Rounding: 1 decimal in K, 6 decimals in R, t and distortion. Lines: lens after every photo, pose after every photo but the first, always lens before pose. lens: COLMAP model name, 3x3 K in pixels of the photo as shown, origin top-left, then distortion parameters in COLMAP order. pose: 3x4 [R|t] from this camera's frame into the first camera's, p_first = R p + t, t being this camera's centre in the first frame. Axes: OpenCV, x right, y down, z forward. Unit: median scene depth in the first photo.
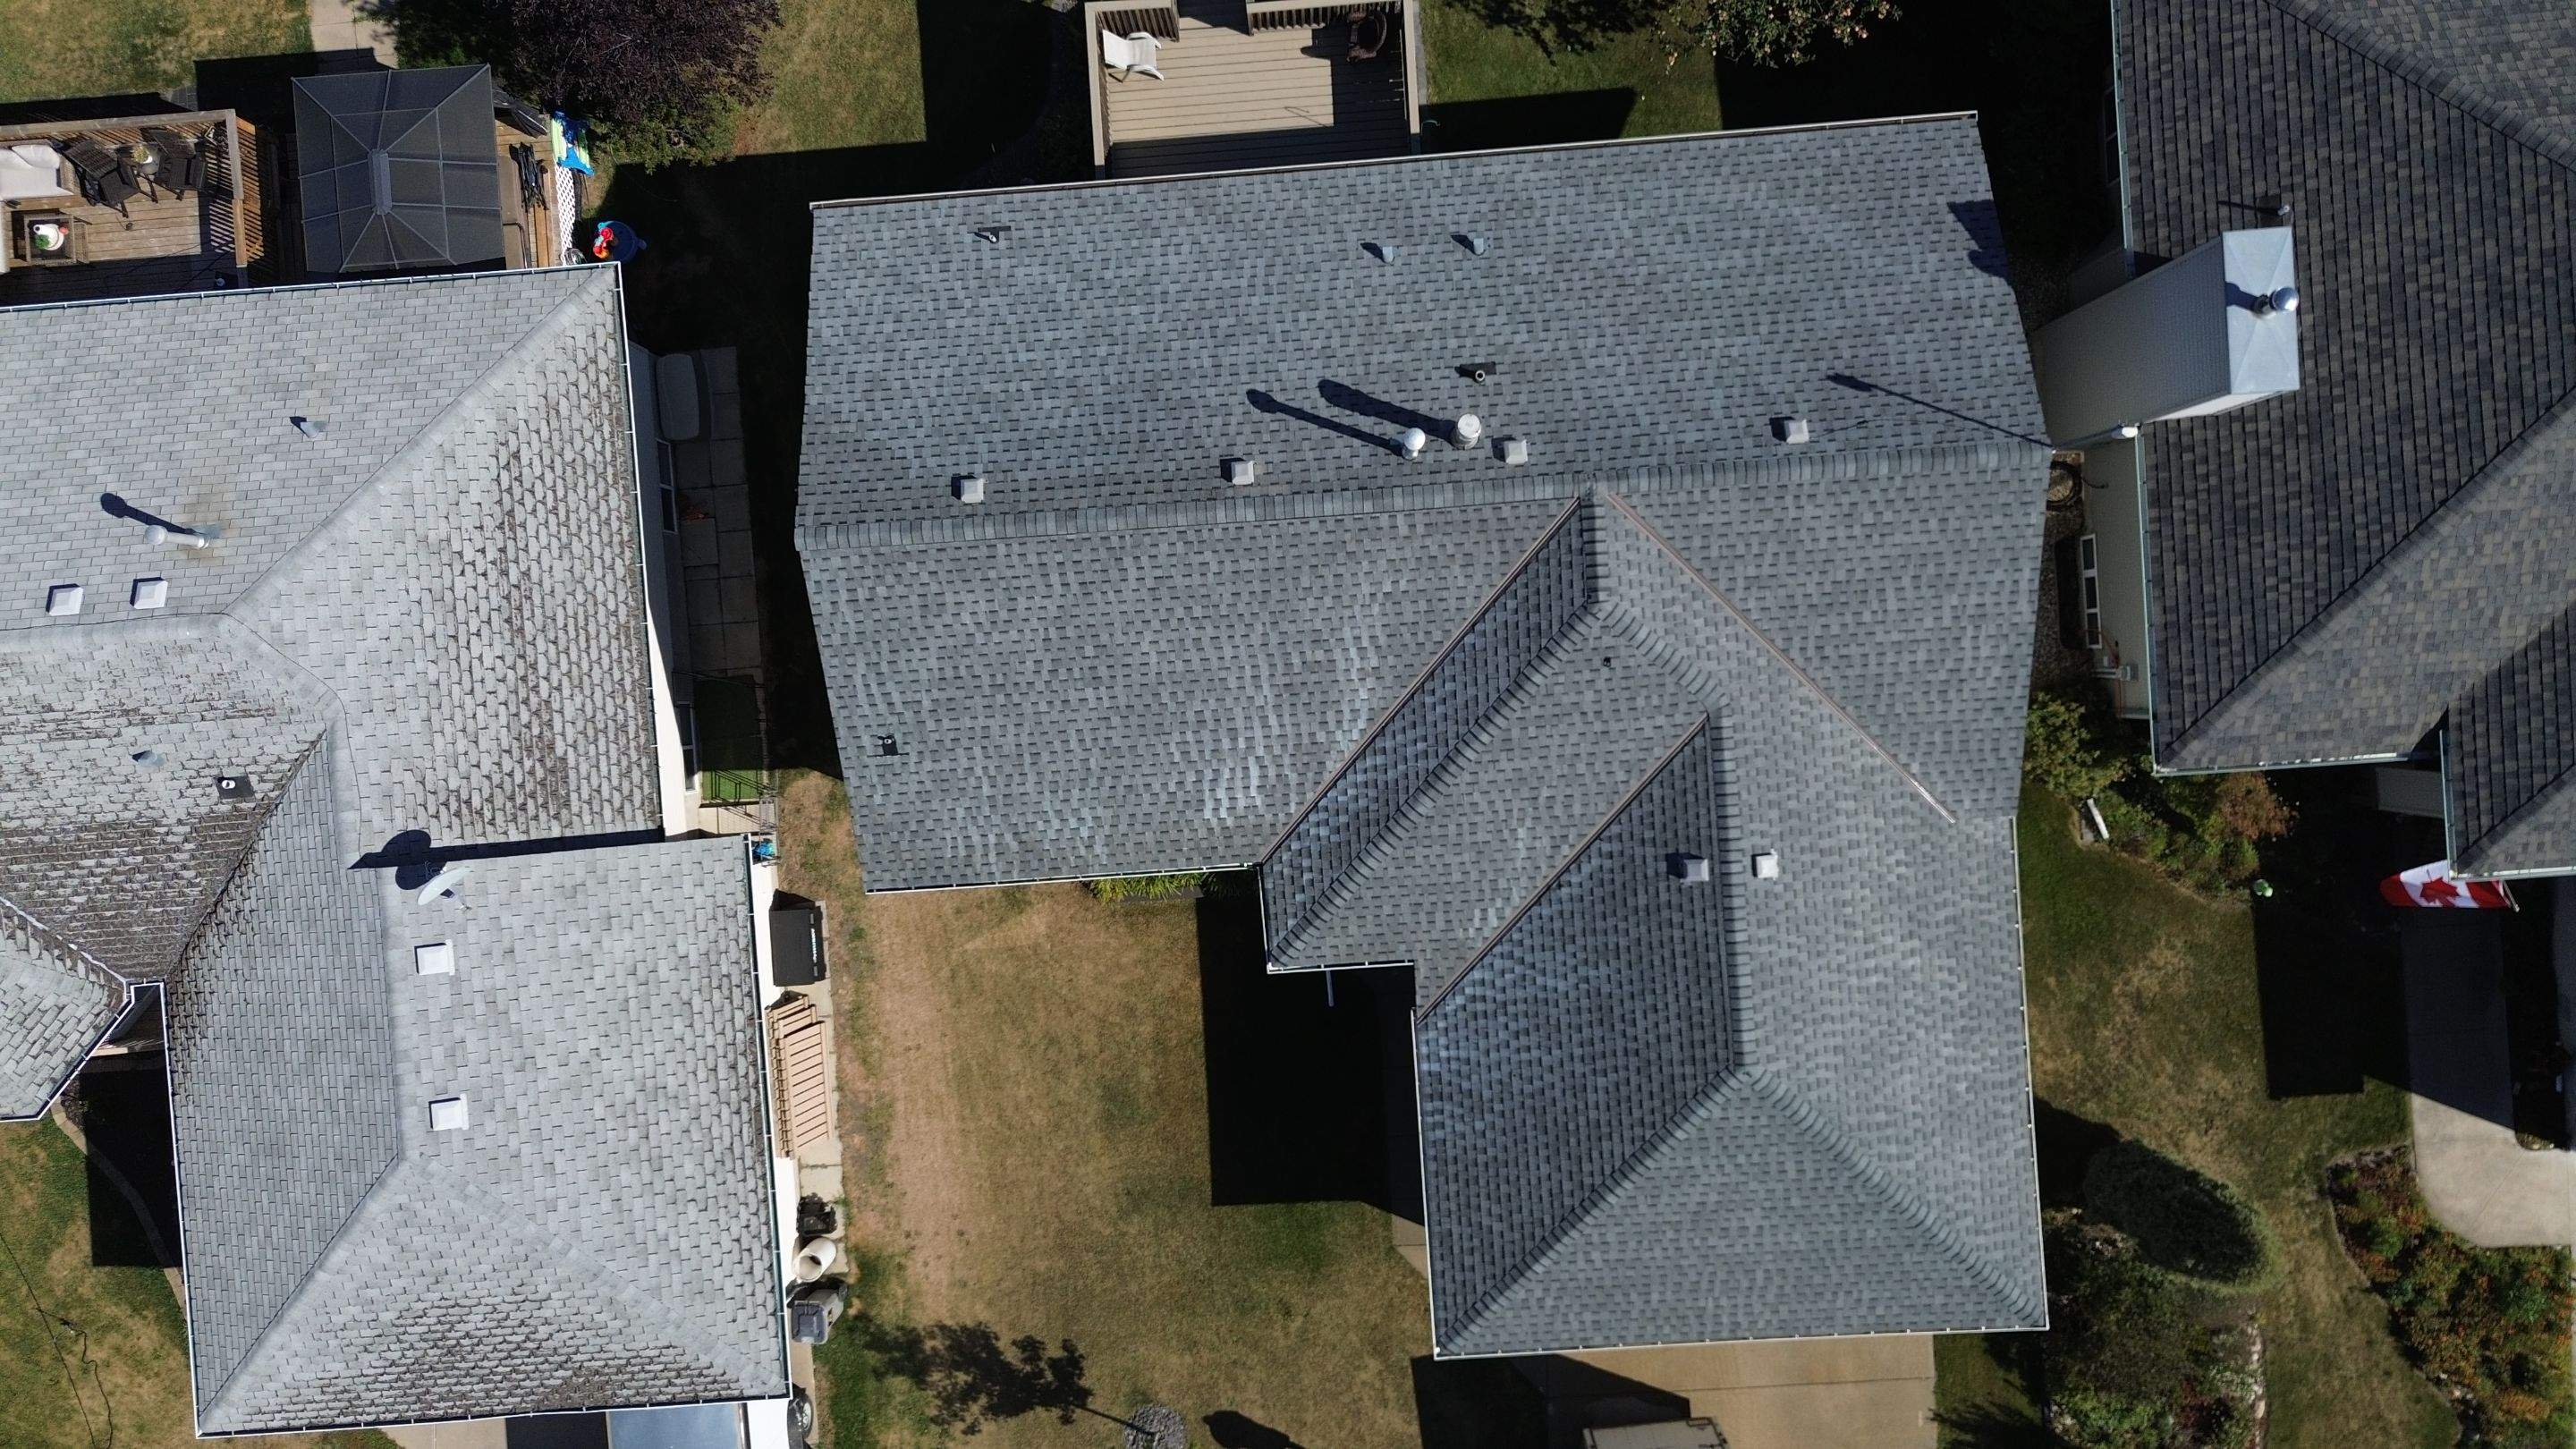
lens RADIAL K [[1866.3, 0, 1277.9], [0, 1866.3, 718.2], [0, 0, 1]] dist [0.073152, -0.066087]
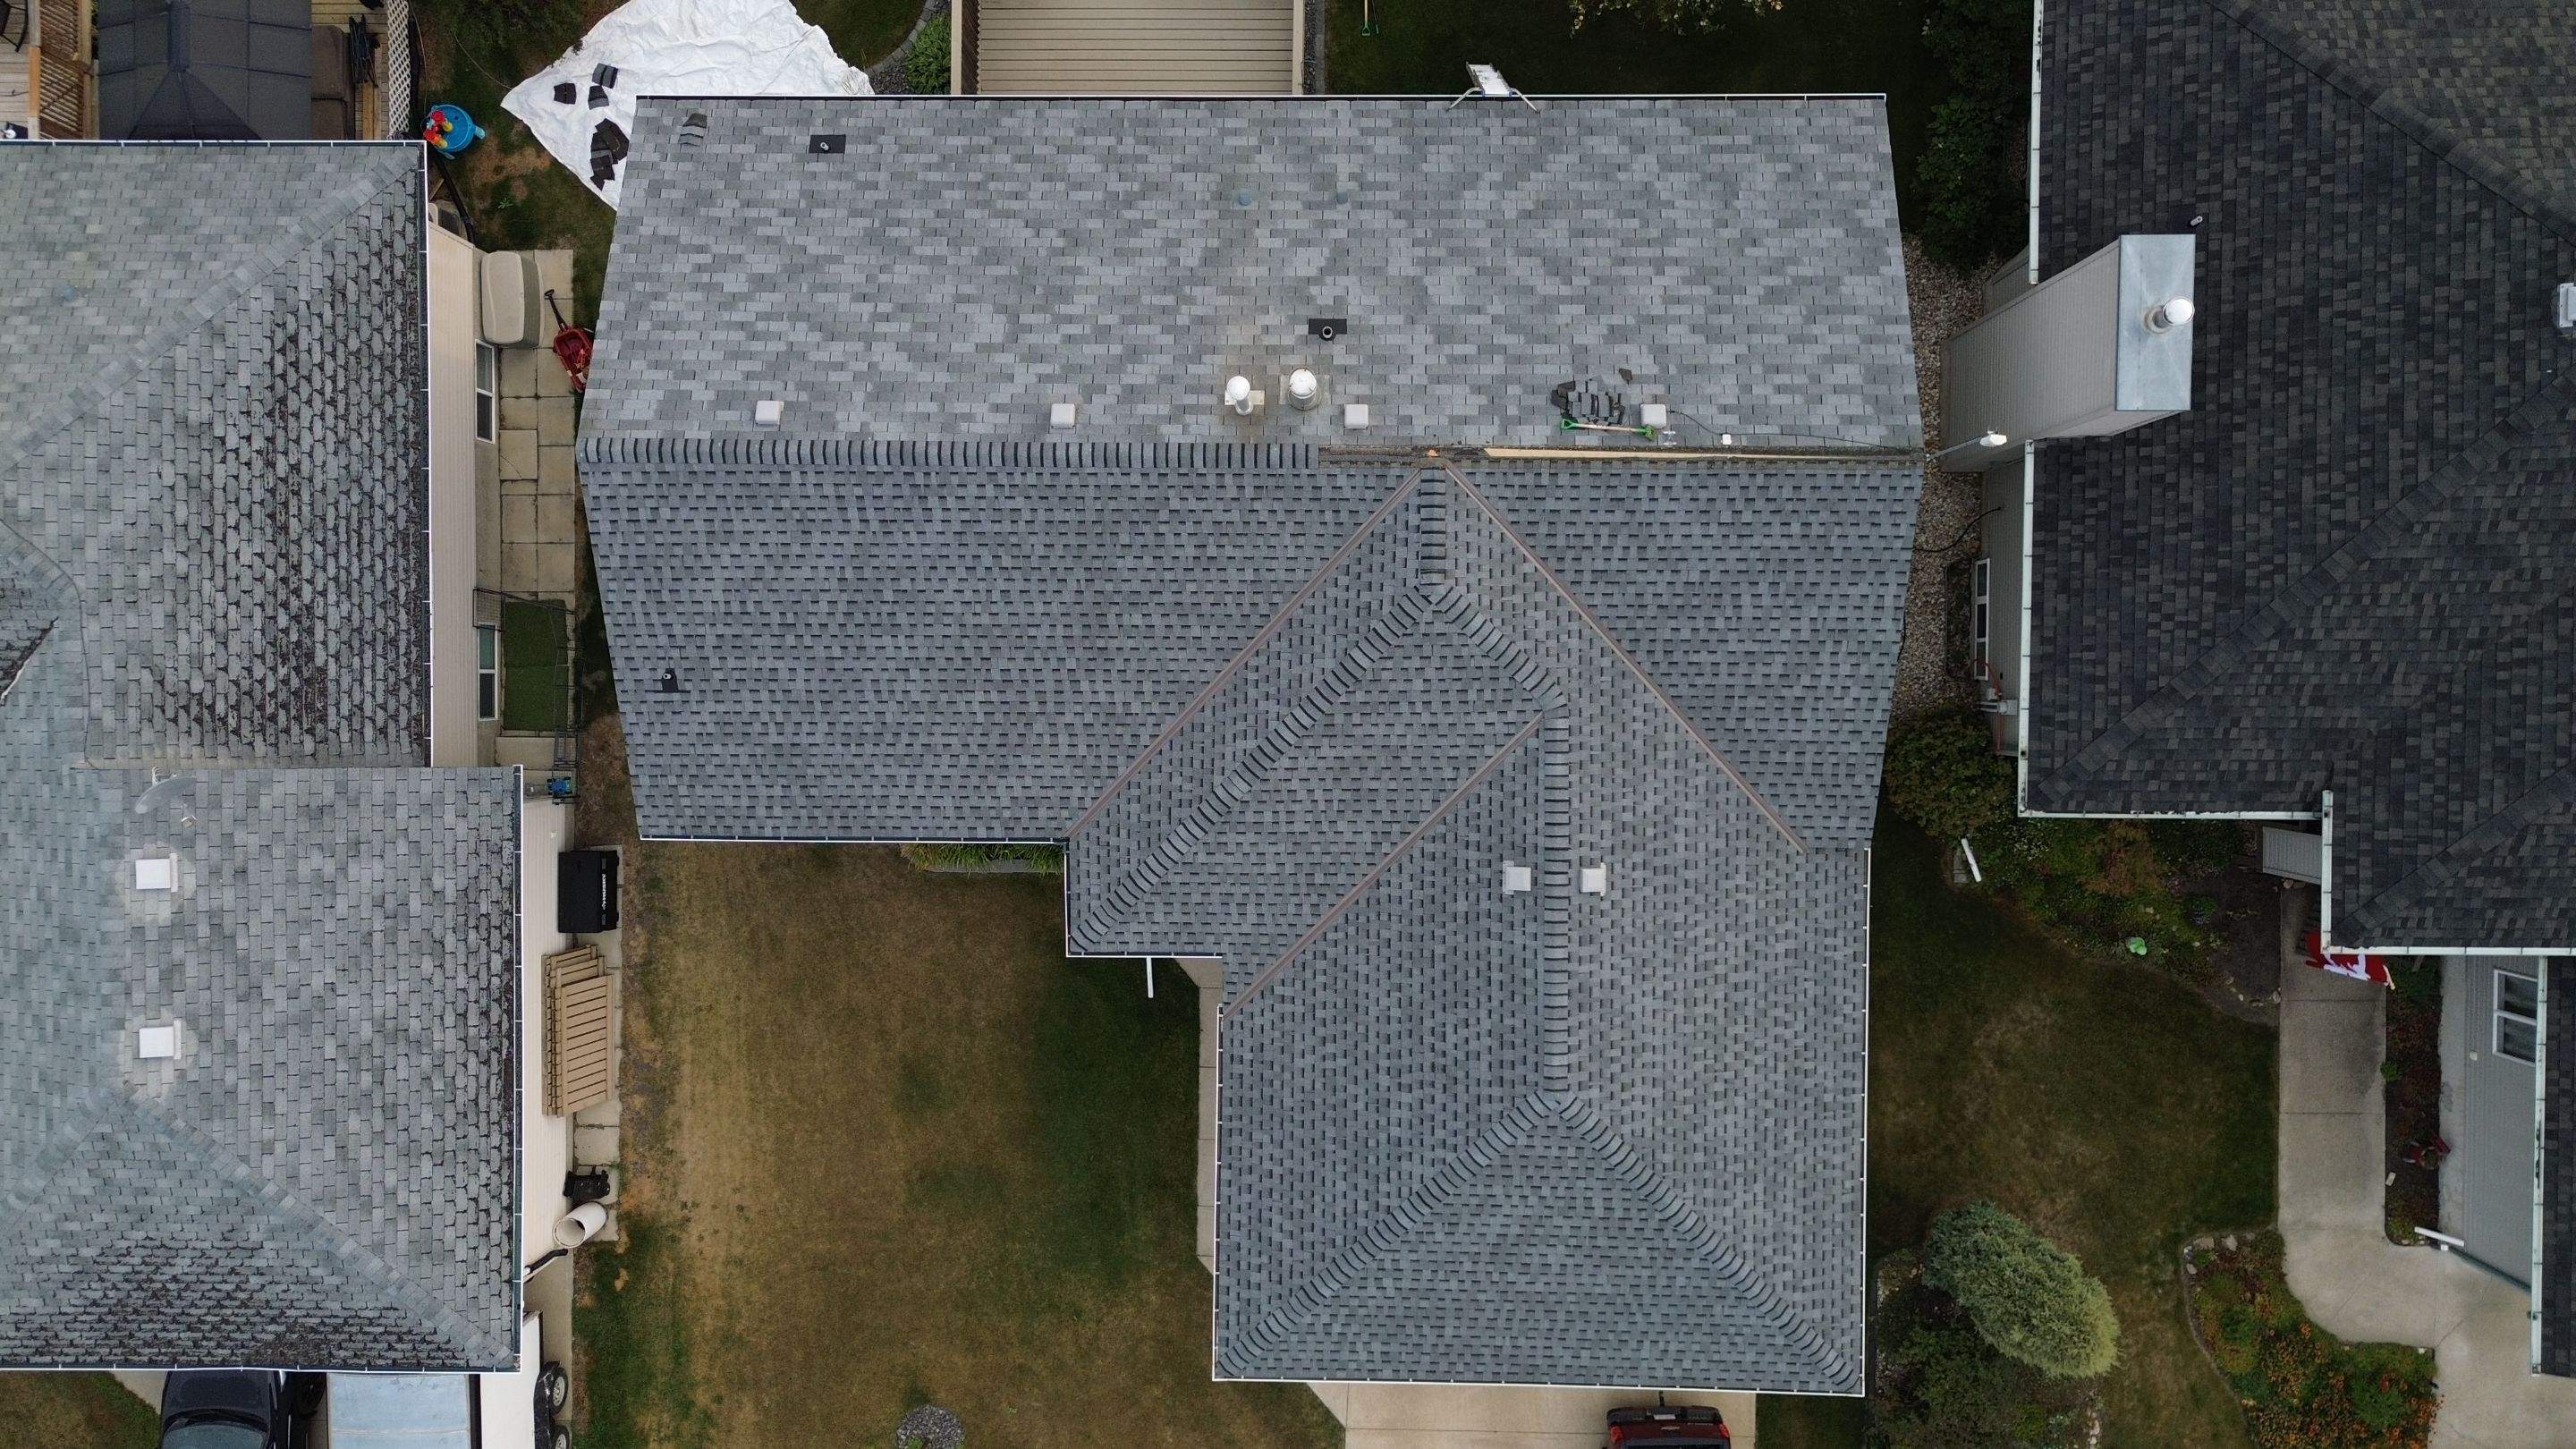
lens RADIAL K [[1866.3, 0, 1279.0], [0, 1866.3, 718.4], [0, 0, 1]] dist [0.073152, -0.066087]
pose [[0.997098, 0.076088, 0.002312, 0.093653], [-0.076093, 0.997098, 0.002260, 0.007836], [-0.002134, -0.002429, 0.999995, 0.067250]]
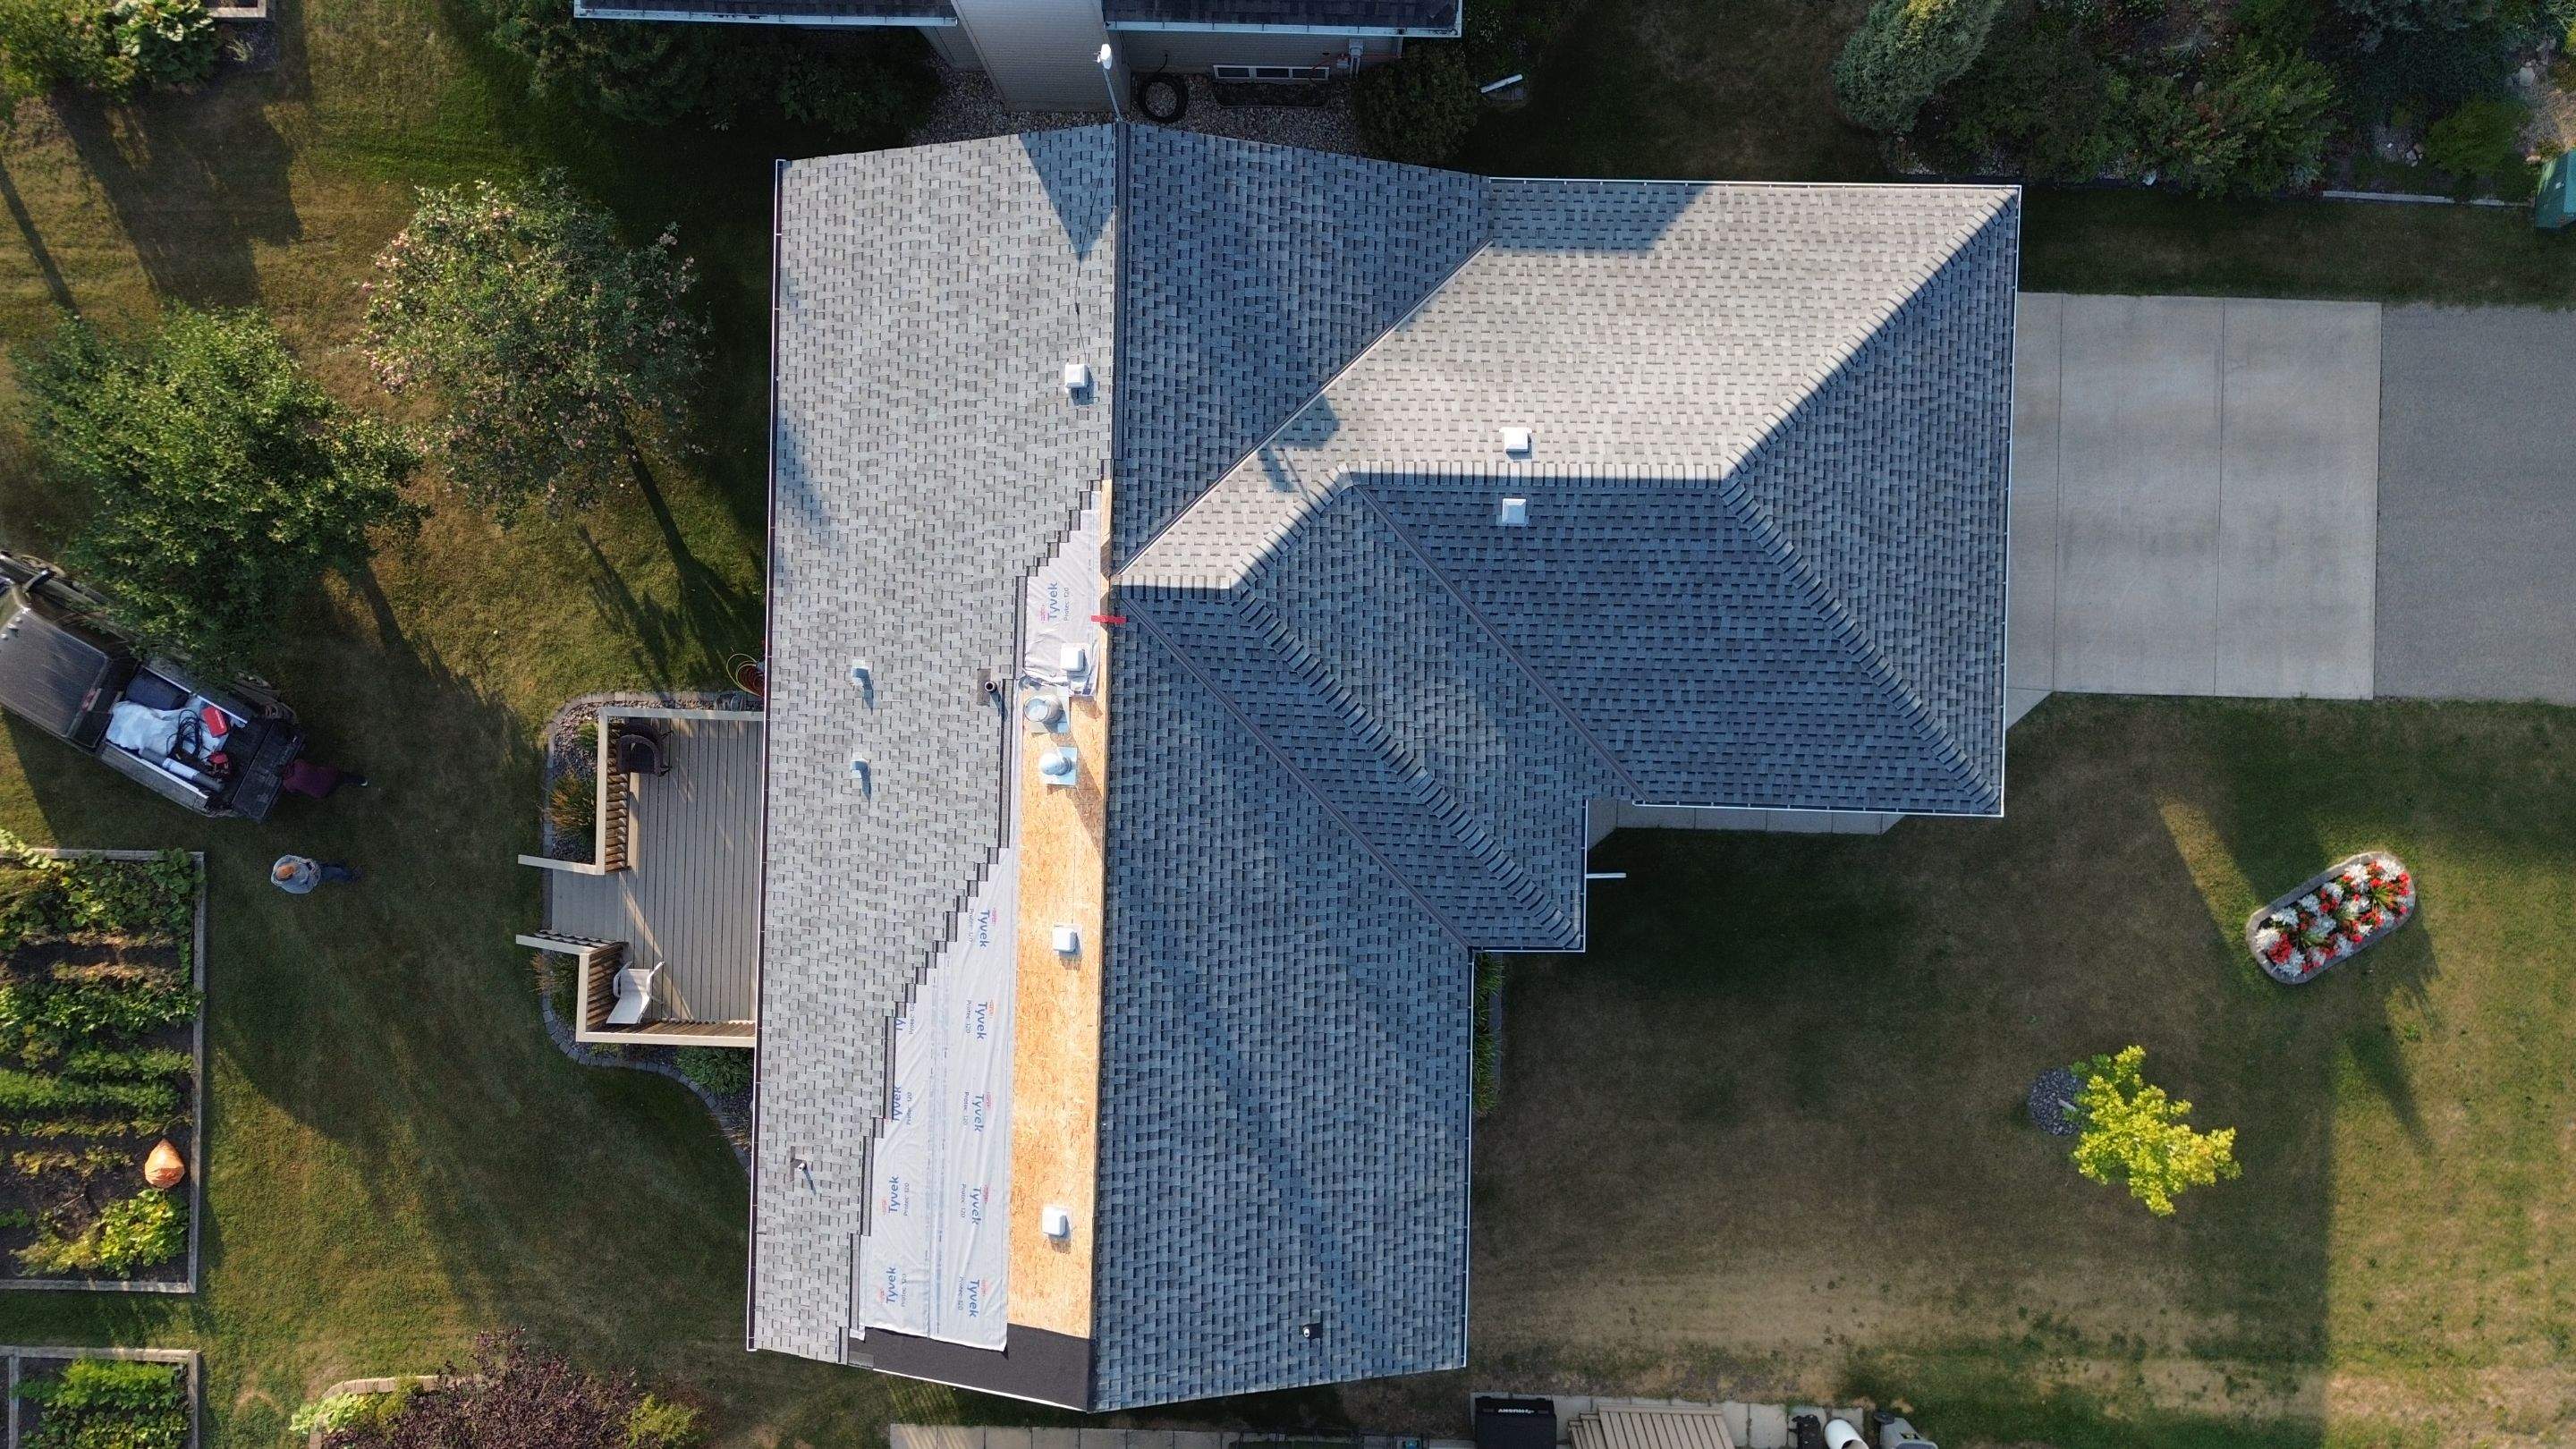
lens RADIAL K [[1866.3, 0, 1282.3], [0, 1866.3, 724.7], [0, 0, 1]] dist [0.073152, -0.066087]
pose [[0.092101, -0.995288, 0.030324, 0.070424], [0.995244, 0.091041, -0.034653, 0.004694], [0.031729, 0.033371, 0.998939, 0.030448]]
